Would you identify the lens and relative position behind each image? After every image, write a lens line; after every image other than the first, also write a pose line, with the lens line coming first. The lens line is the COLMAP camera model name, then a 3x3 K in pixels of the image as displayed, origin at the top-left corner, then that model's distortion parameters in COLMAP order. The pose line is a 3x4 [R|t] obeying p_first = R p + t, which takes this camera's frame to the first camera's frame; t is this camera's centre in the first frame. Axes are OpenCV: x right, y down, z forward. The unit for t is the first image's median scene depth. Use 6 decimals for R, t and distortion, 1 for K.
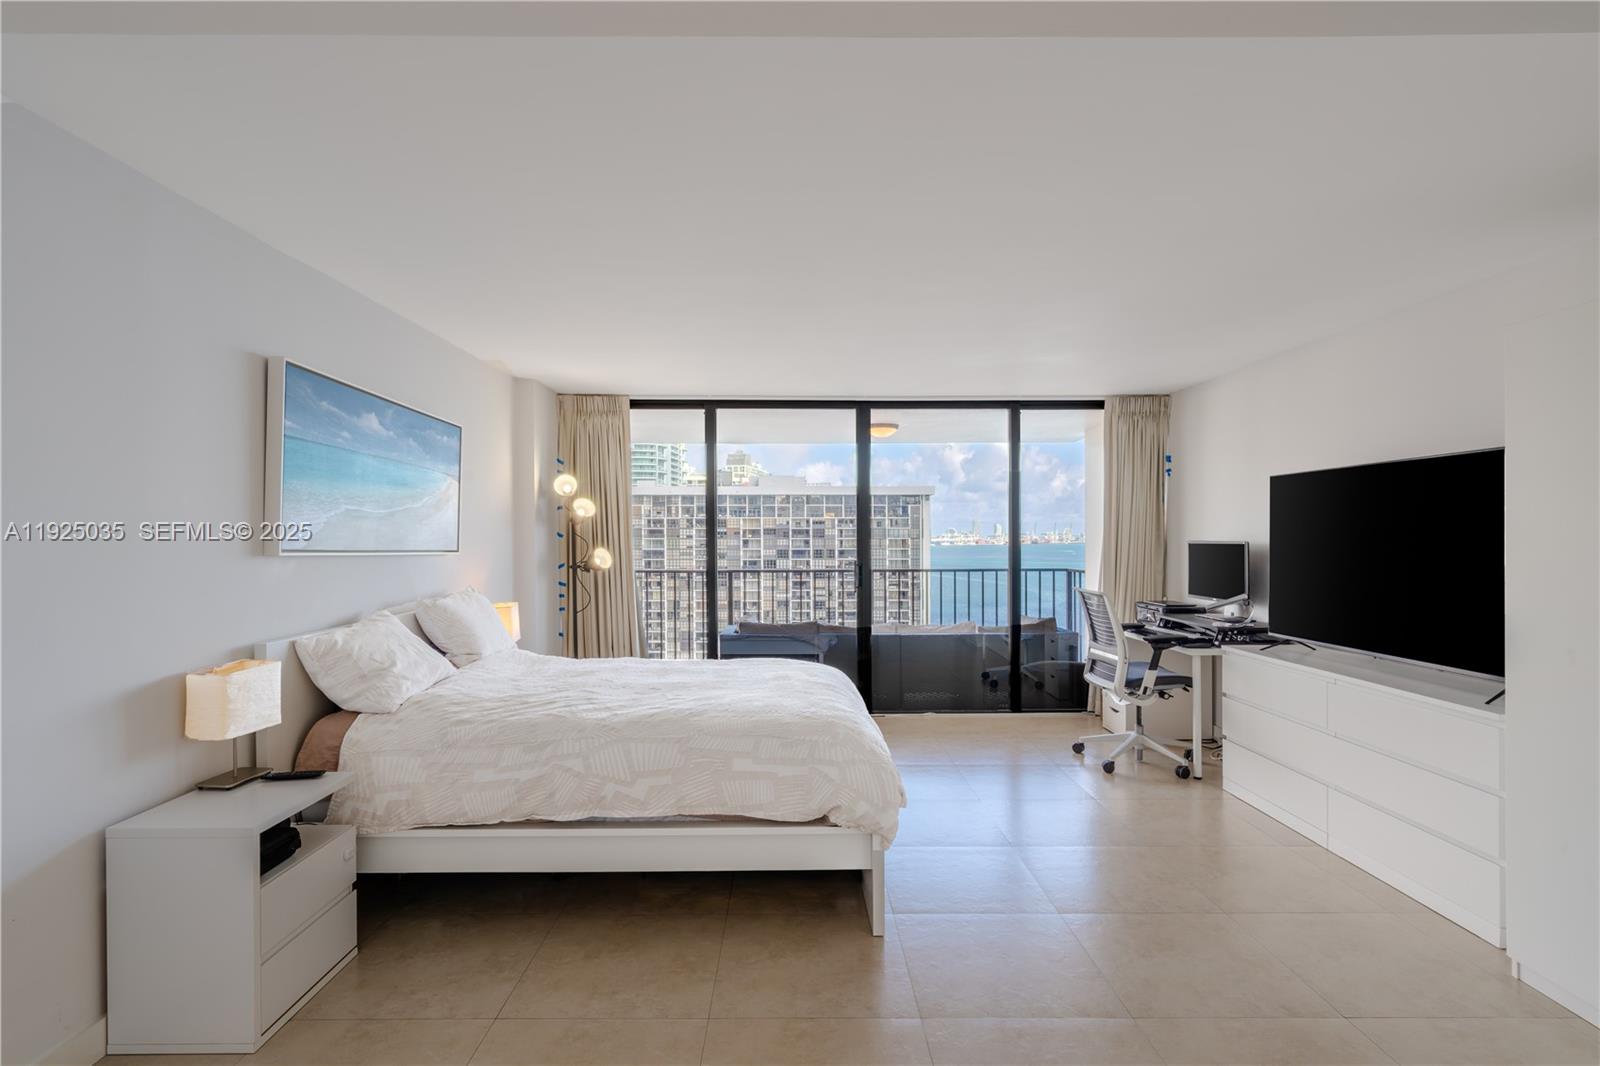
lens RADIAL K [[760.9, 0, 798.9], [0, 760.9, 540.0], [0, 0, 1]] dist [0.000680, -0.000001]
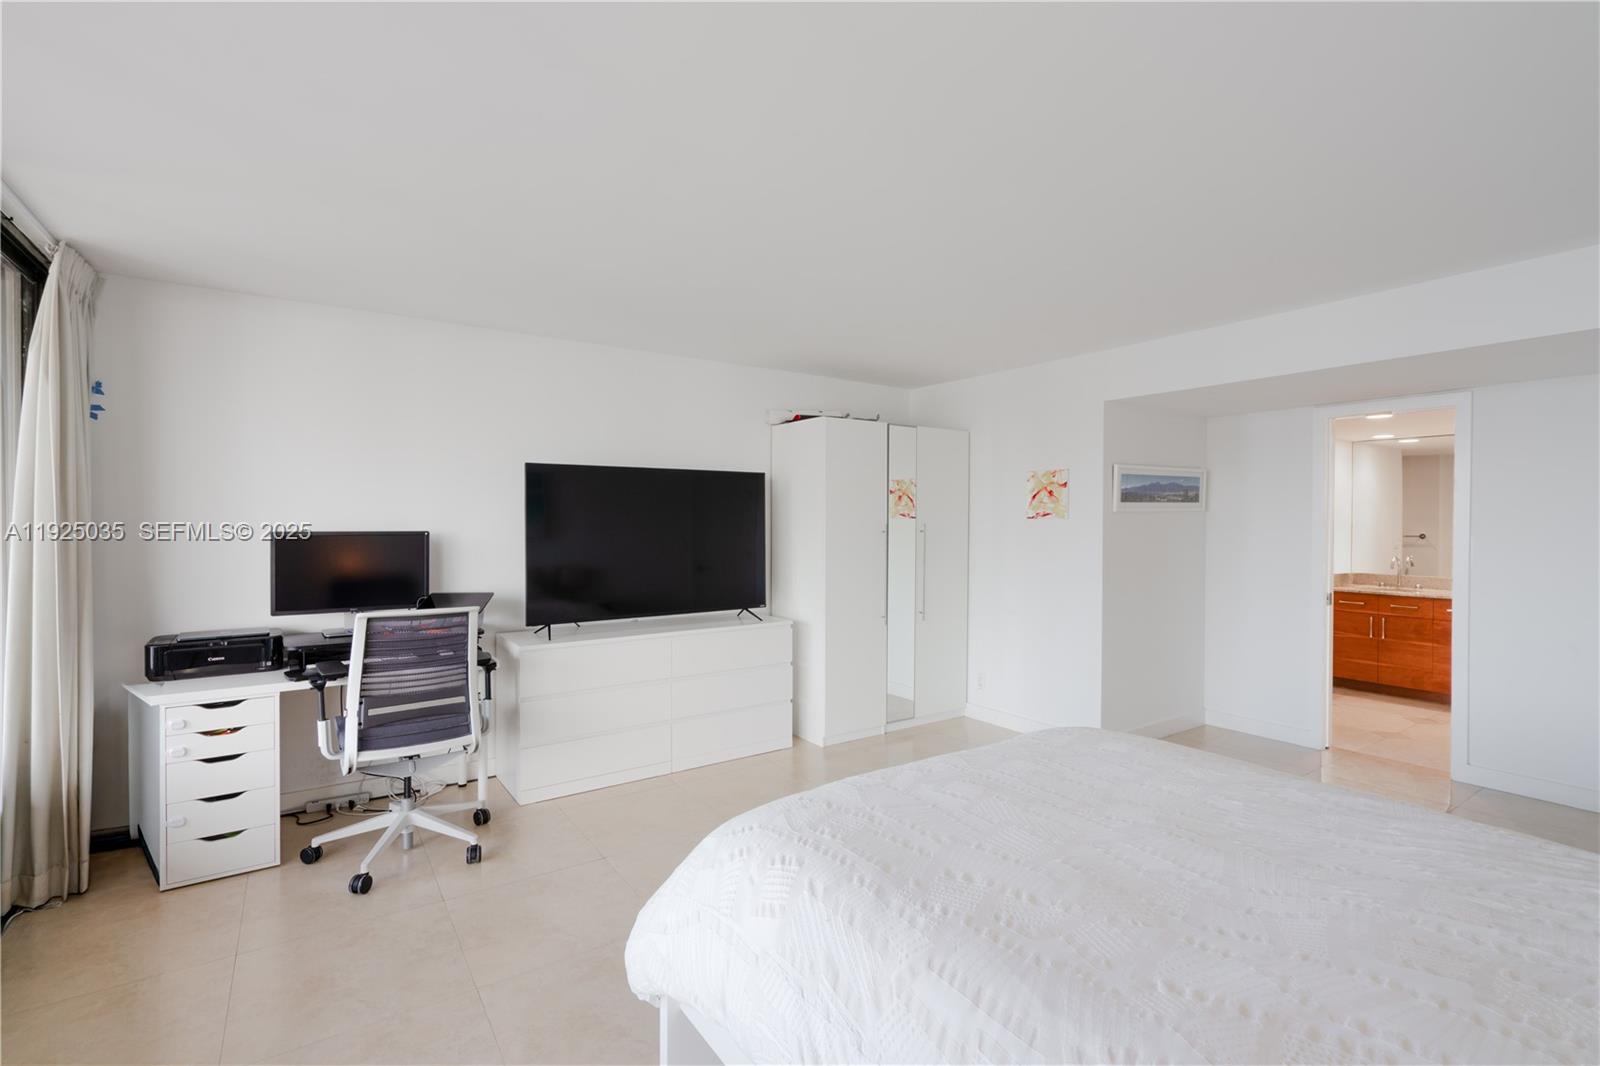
lens RADIAL K [[720.9, 0, 795.6], [0, 720.9, 541.5], [0, 0, 1]] dist [-0.003631, -0.000473]
pose [[-0.563503, -0.023273, 0.825786, -0.303107], [0.003441, 0.999528, 0.030518, -0.008933], [-0.826107, 0.020039, -0.563157, 1.169779]]
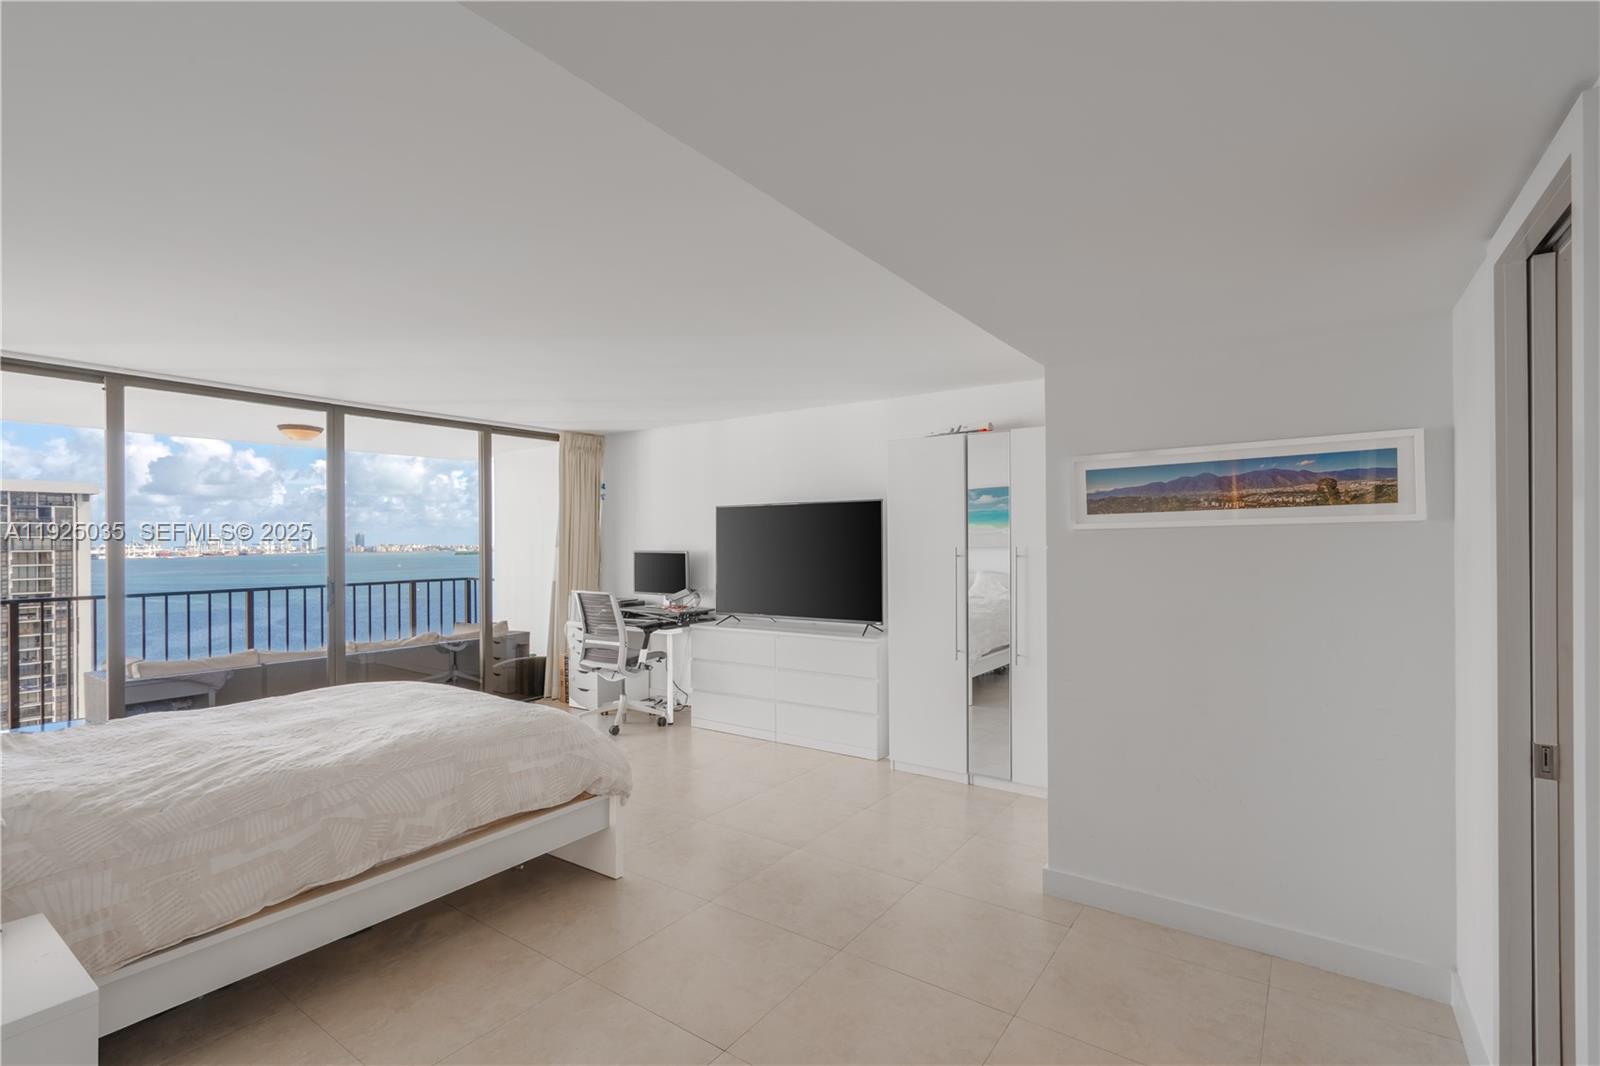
lens RADIAL K [[720.9, 0, 795.6], [0, 720.9, 541.5], [0, 0, 1]] dist [-0.003631, -0.000473]
pose [[0.588440, -0.001206, 0.808540, -0.397024], [0.009928, 0.999934, -0.005735, -0.006516], [-0.808480, 0.011402, 0.588413, 0.049704]]
